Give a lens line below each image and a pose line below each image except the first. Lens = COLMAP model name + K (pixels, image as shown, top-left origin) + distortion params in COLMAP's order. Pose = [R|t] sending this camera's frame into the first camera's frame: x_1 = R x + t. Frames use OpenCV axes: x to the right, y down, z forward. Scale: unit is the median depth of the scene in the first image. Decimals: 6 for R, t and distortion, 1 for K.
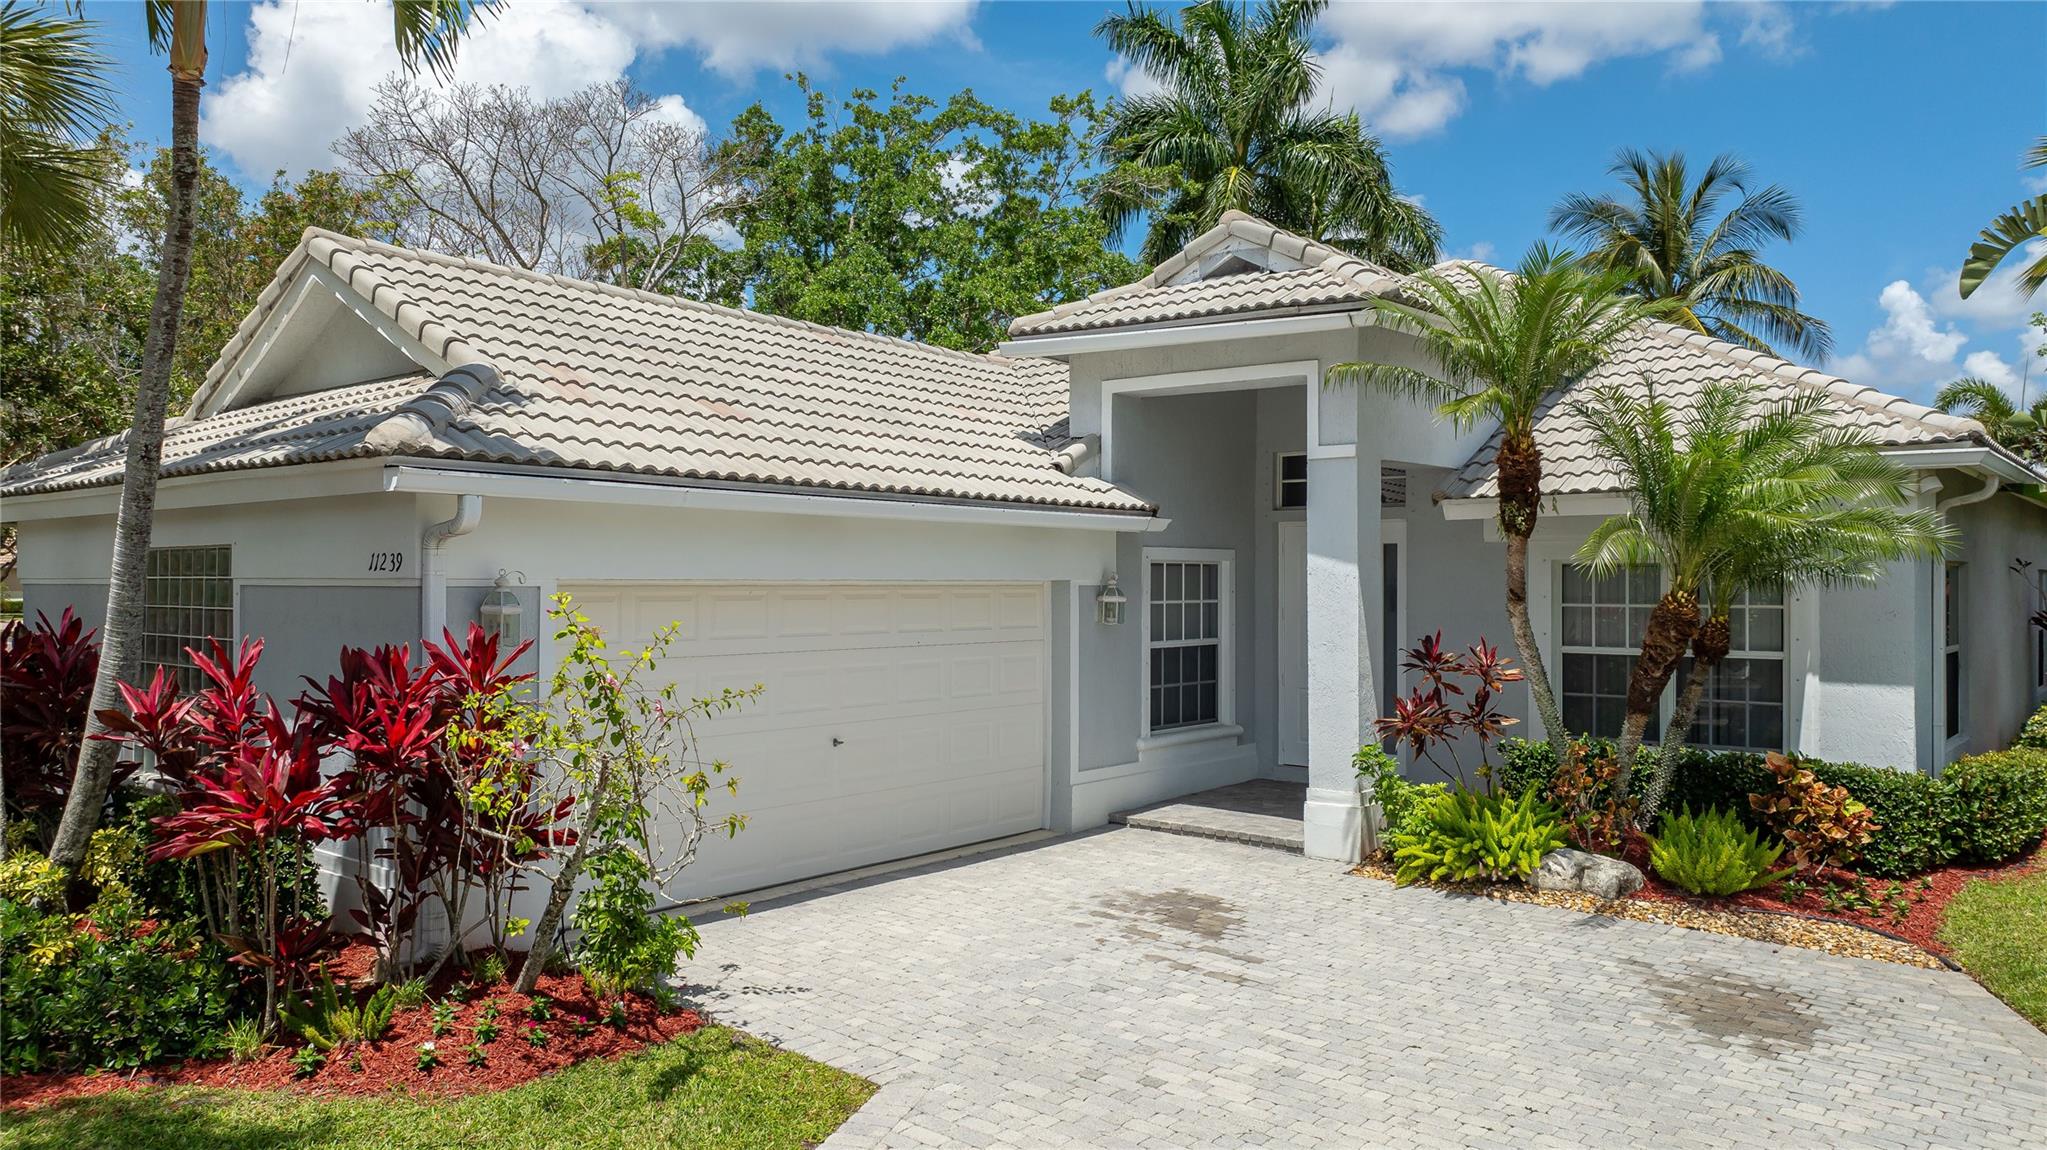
lens RADIAL K [[1440.4, 0, 1023.5], [0, 1440.4, 575.0], [0, 0, 1]] dist [-0.018943, -0.000136]
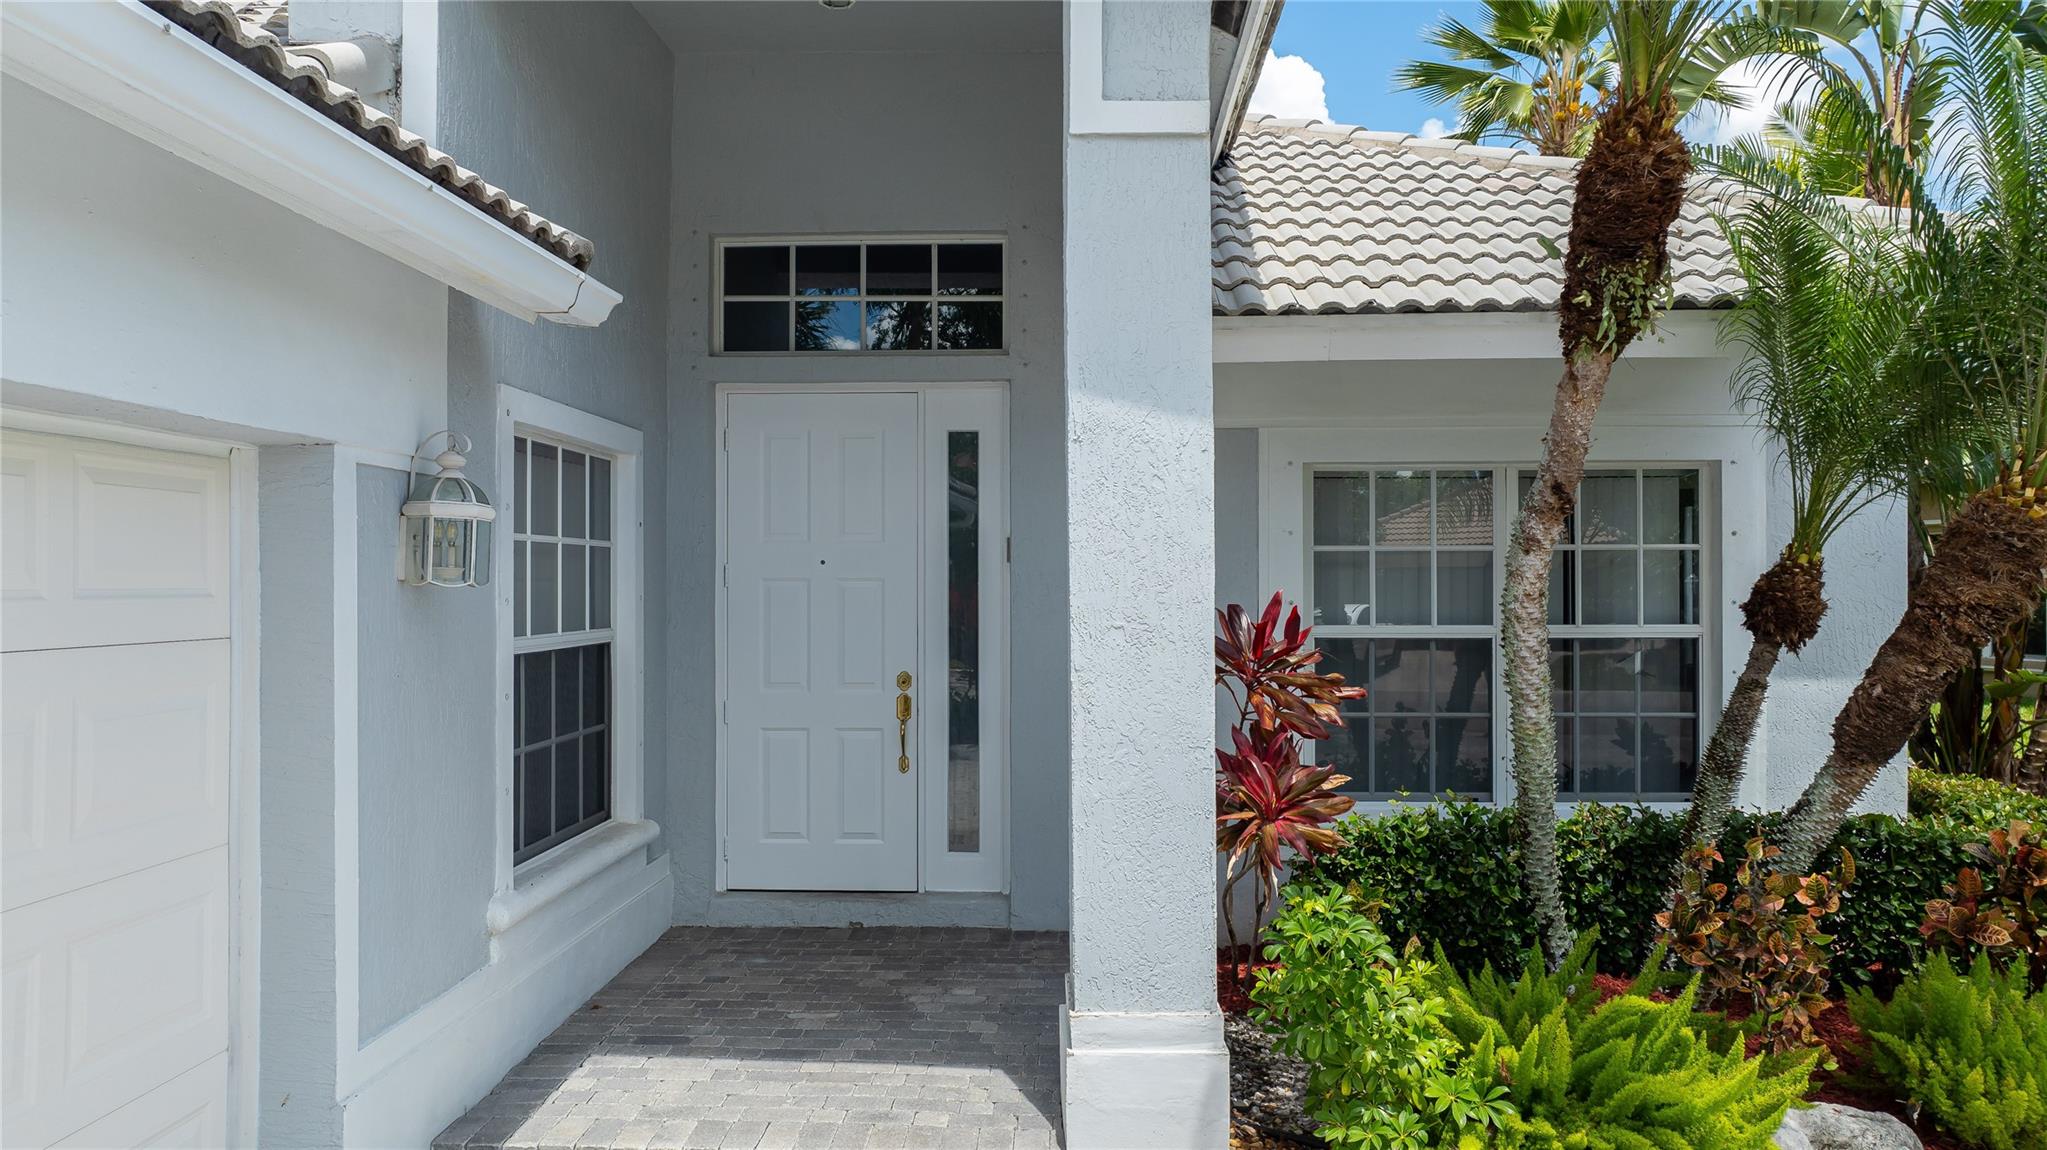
lens RADIAL K [[1449.5, 0, 1023.5], [0, 1449.5, 575.0], [0, 0, 1]] dist [-0.003858, 0.003869]
pose [[0.795085, 0.001356, 0.606496, -0.043018], [-0.000503, 0.999999, -0.001576, 0.036398], [-0.606497, 0.000948, 0.795085, 0.738089]]
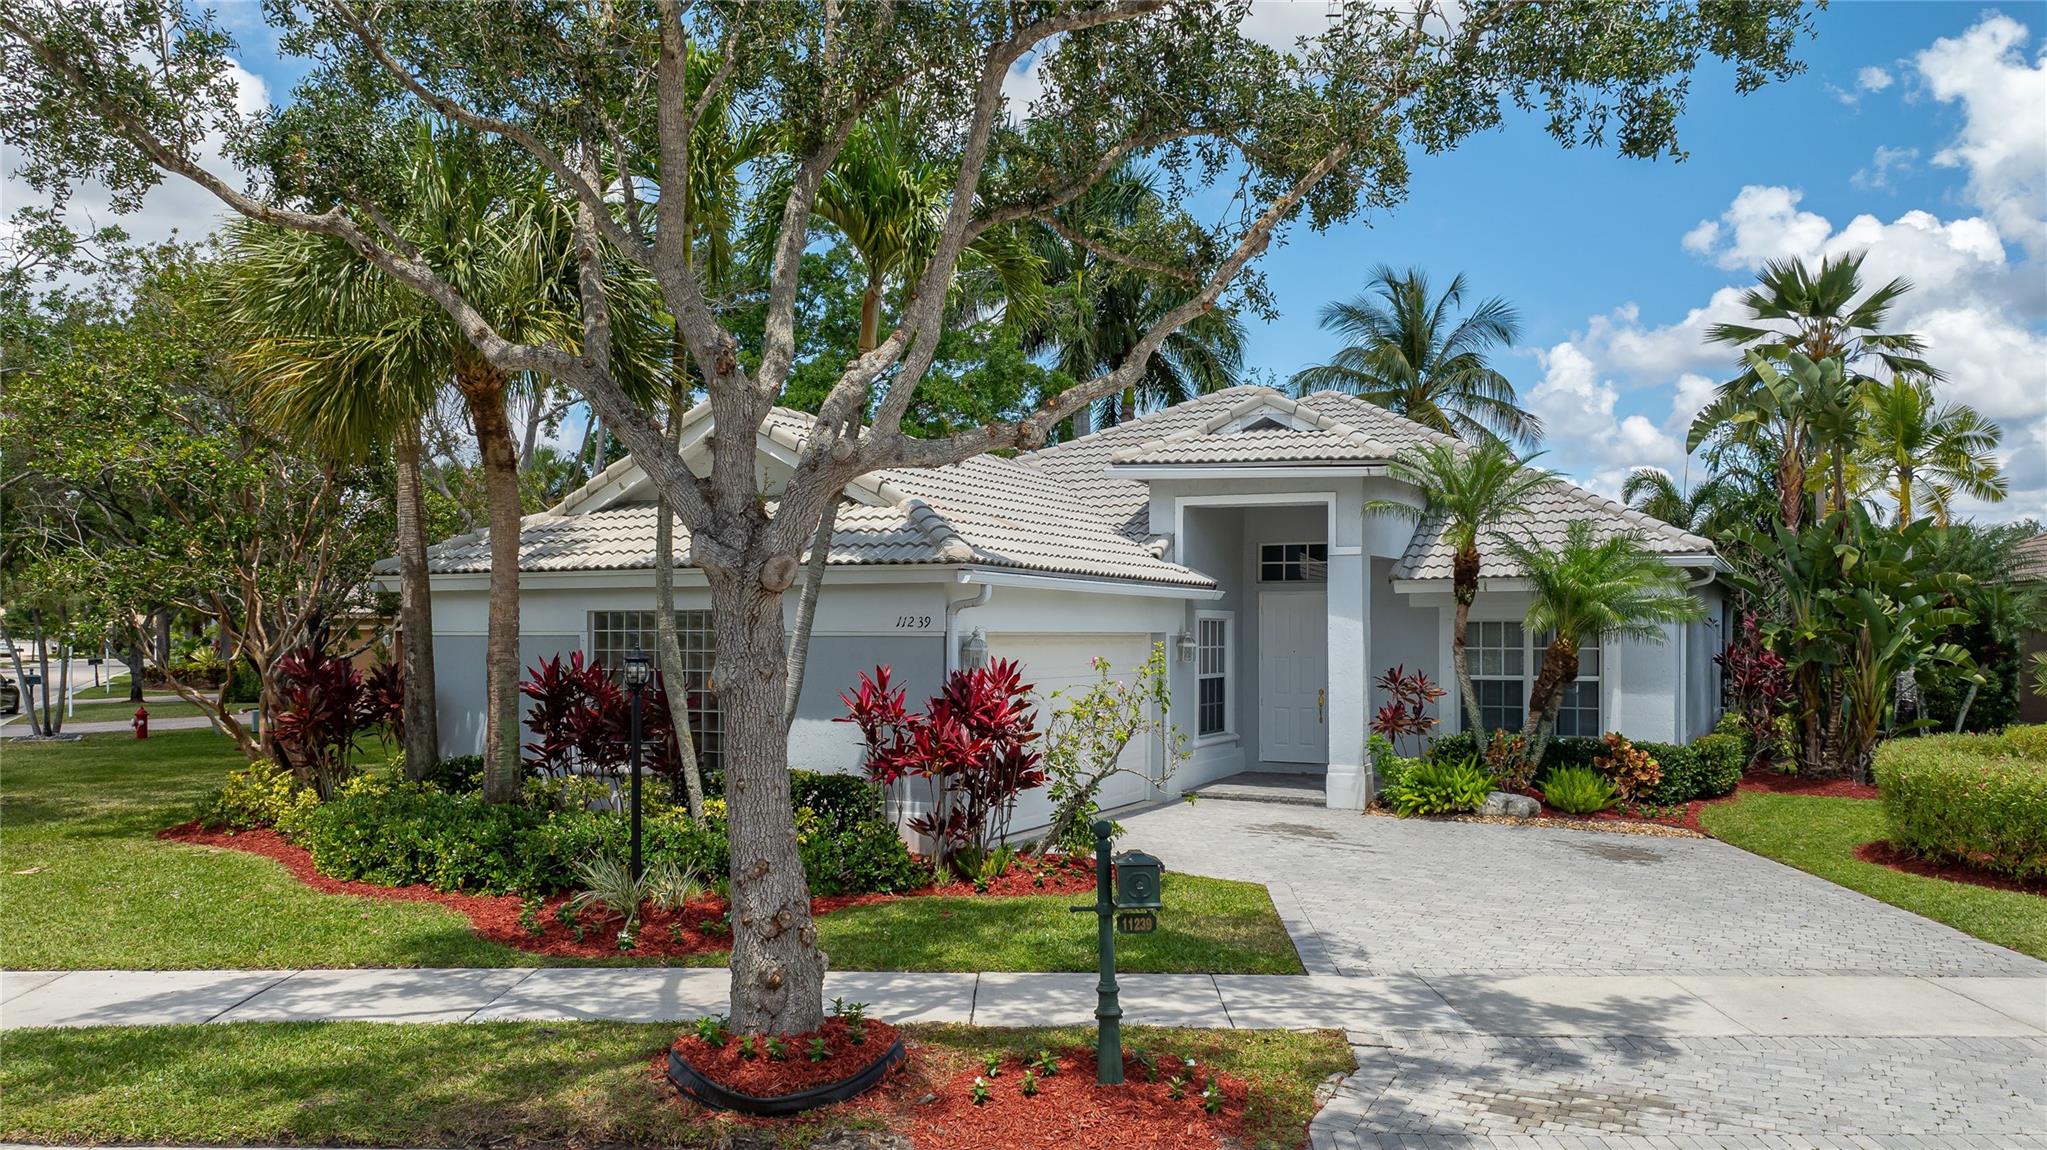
lens RADIAL K [[1576.9, 0, 1010.7], [0, 1576.9, 626.2], [0, 0, 1]] dist [-0.023238, -0.000475]
pose [[0.975084, 0.000957, 0.221835, -0.542502], [-0.000979, 1.000000, -0.000010, -0.002704], [-0.221835, -0.000208, 0.975084, -0.620841]]
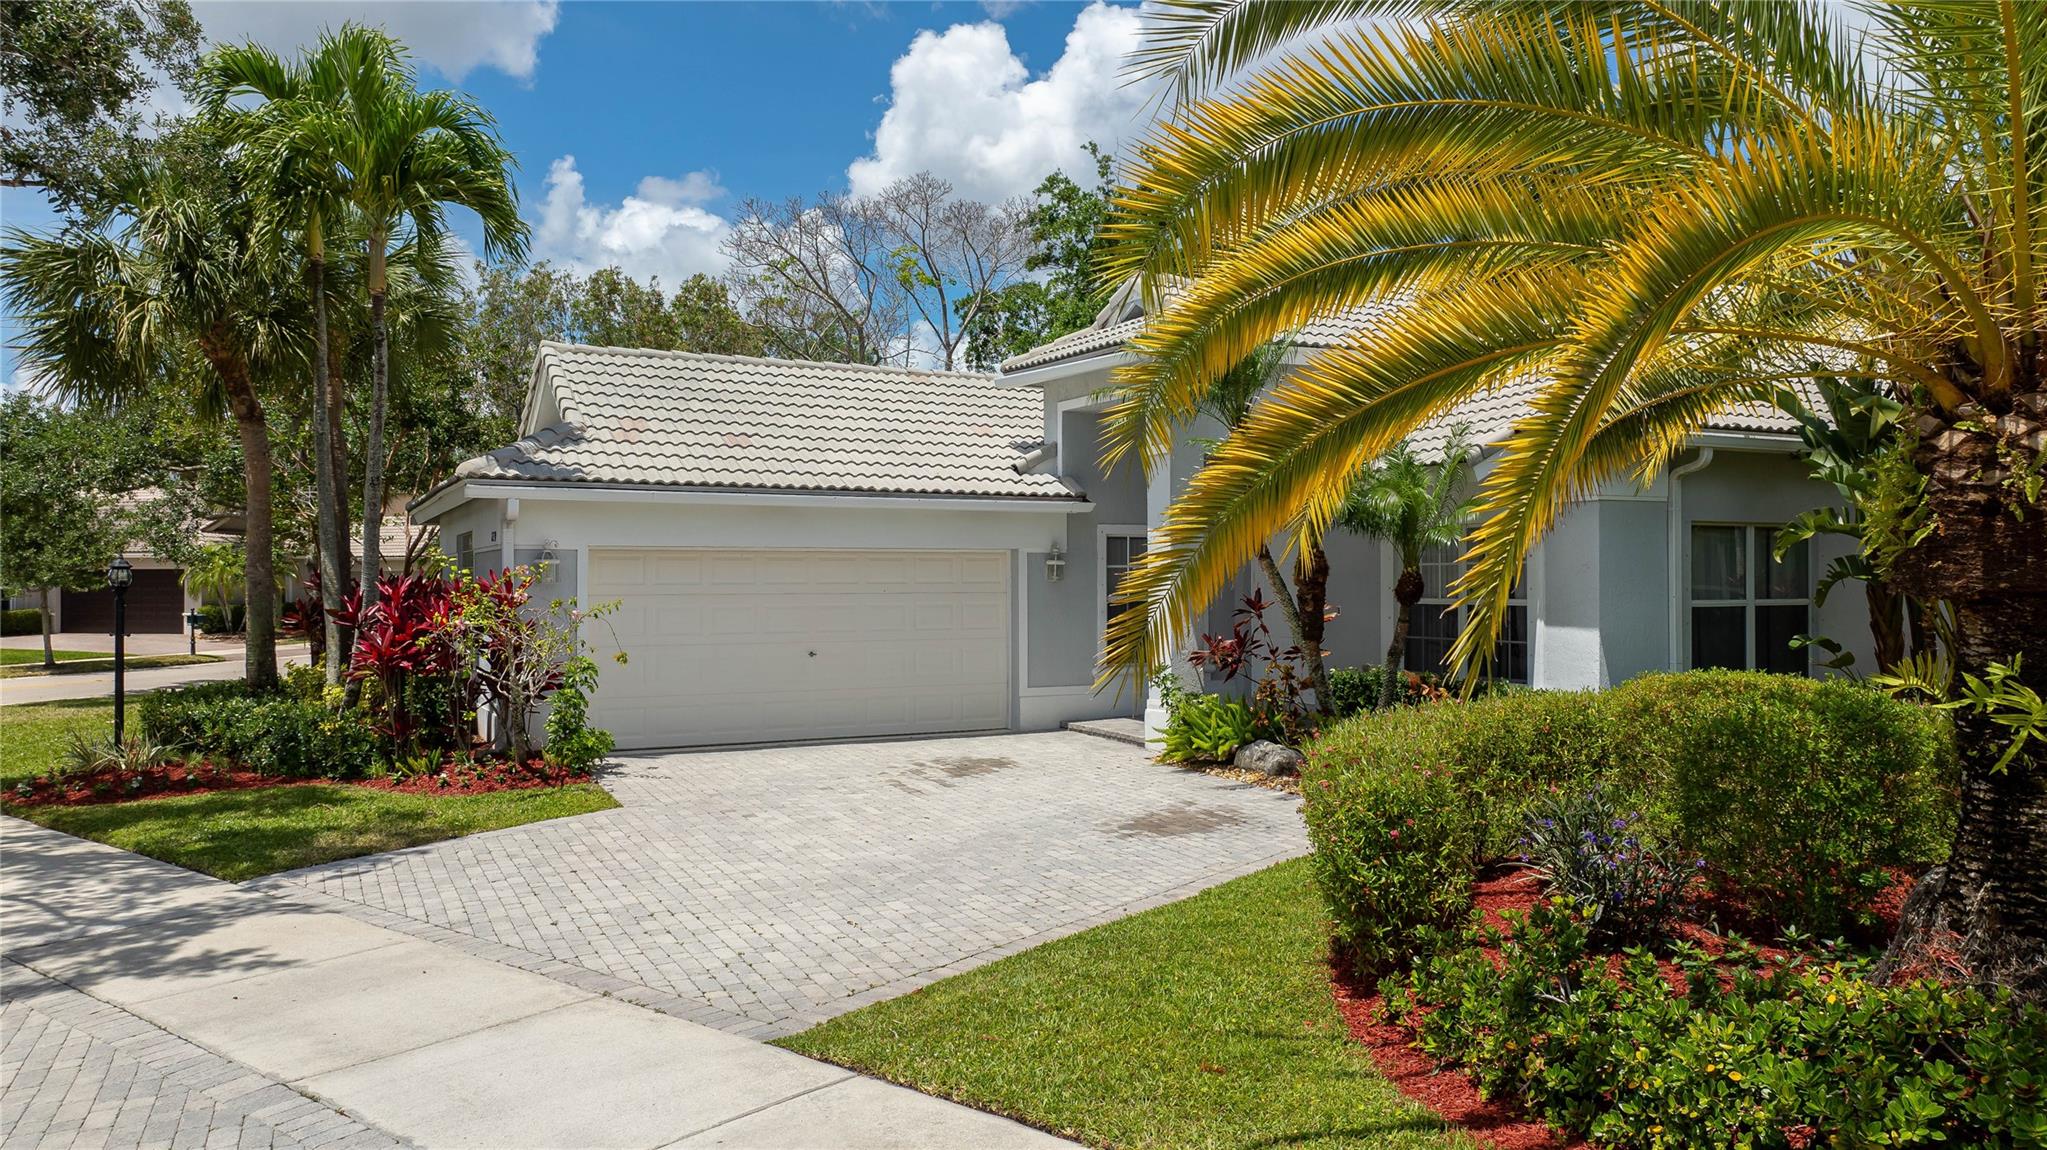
lens RADIAL K [[1440.4, 0, 1023.5], [0, 1440.4, 575.0], [0, 0, 1]] dist [-0.018943, -0.000136]
pose [[0.913841, -0.006008, -0.406027, 0.666215], [0.006535, 0.999979, -0.000088, 0.031987], [0.406019, -0.002573, 0.913861, -0.294630]]
